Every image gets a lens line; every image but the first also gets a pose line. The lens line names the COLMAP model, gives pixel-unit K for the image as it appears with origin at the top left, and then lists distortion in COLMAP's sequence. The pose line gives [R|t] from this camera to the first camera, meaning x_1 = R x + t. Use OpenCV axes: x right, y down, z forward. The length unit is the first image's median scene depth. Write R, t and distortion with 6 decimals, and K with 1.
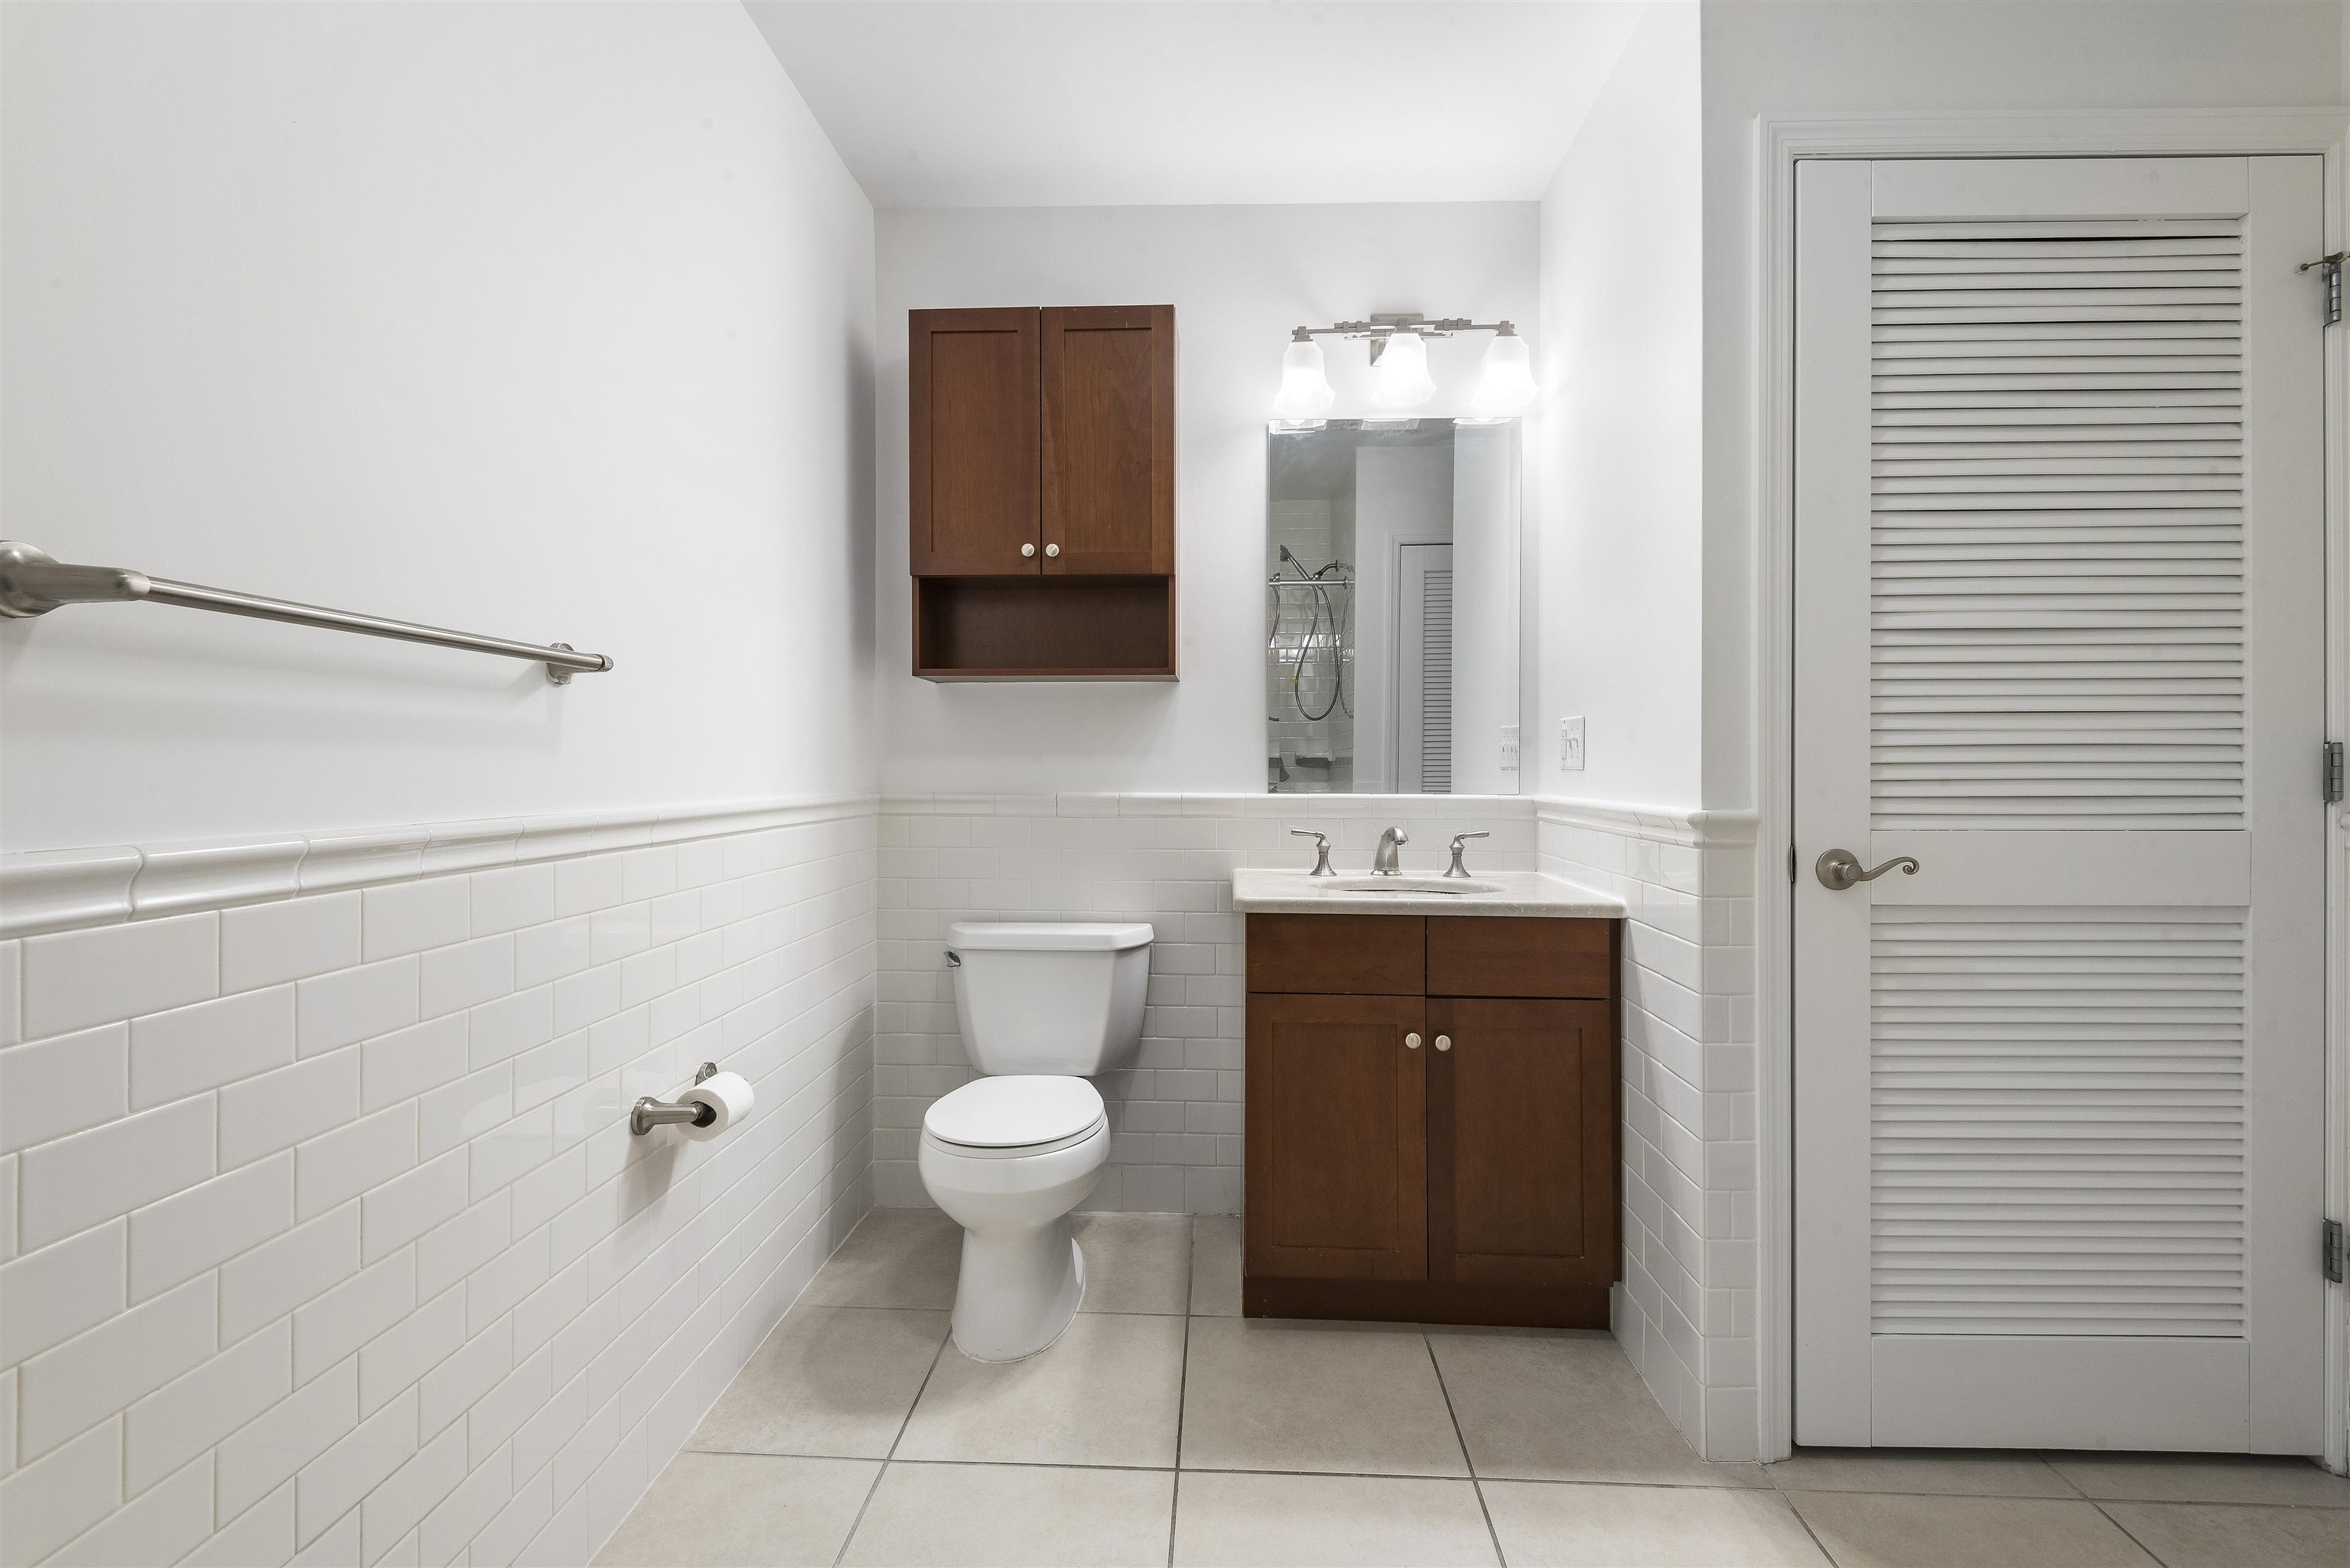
lens RADIAL K [[1066.2, 0, 1167.8], [0, 1066.2, 763.6], [0, 0, 1]] dist [0.013905, -0.006755]
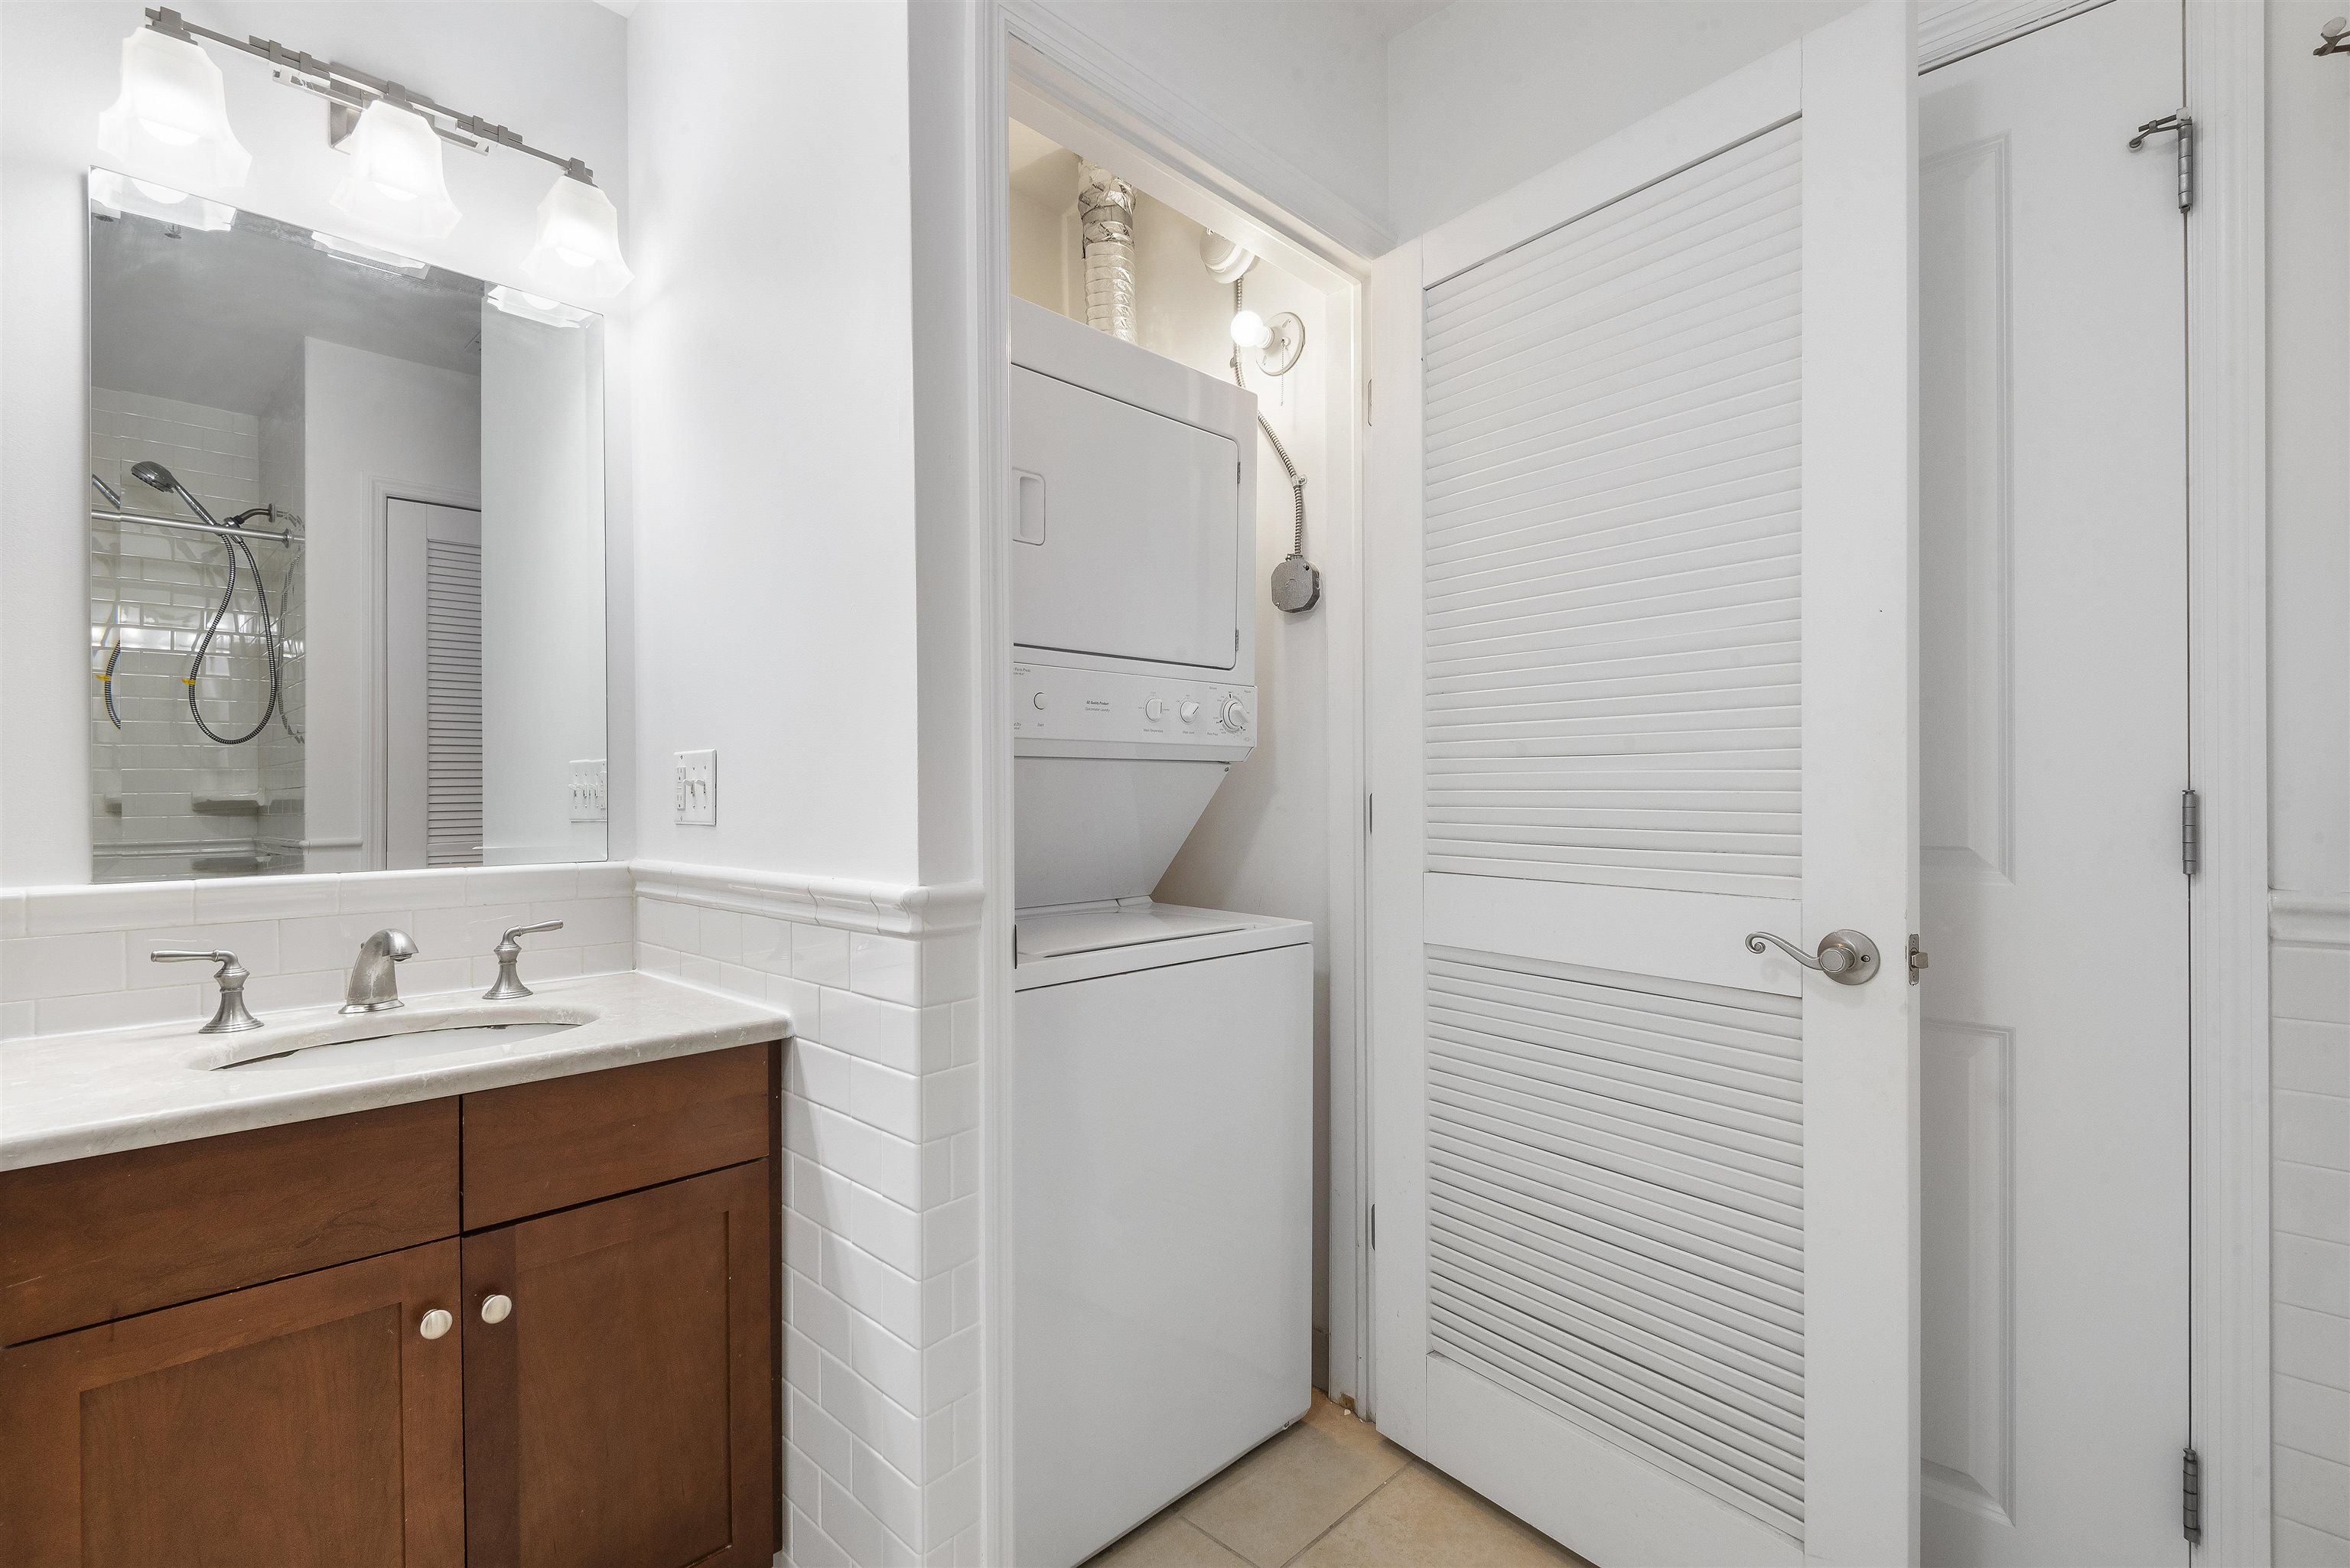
lens RADIAL K [[1066.2, 0, 1162.8], [0, 1066.2, 784.2], [0, 0, 1]] dist [0.013905, -0.006755]
pose [[0.664202, -0.004754, 0.747538, 0.052962], [0.011832, 0.999921, -0.004153, -0.013402], [-0.747460, 0.011603, 0.664206, 0.280139]]
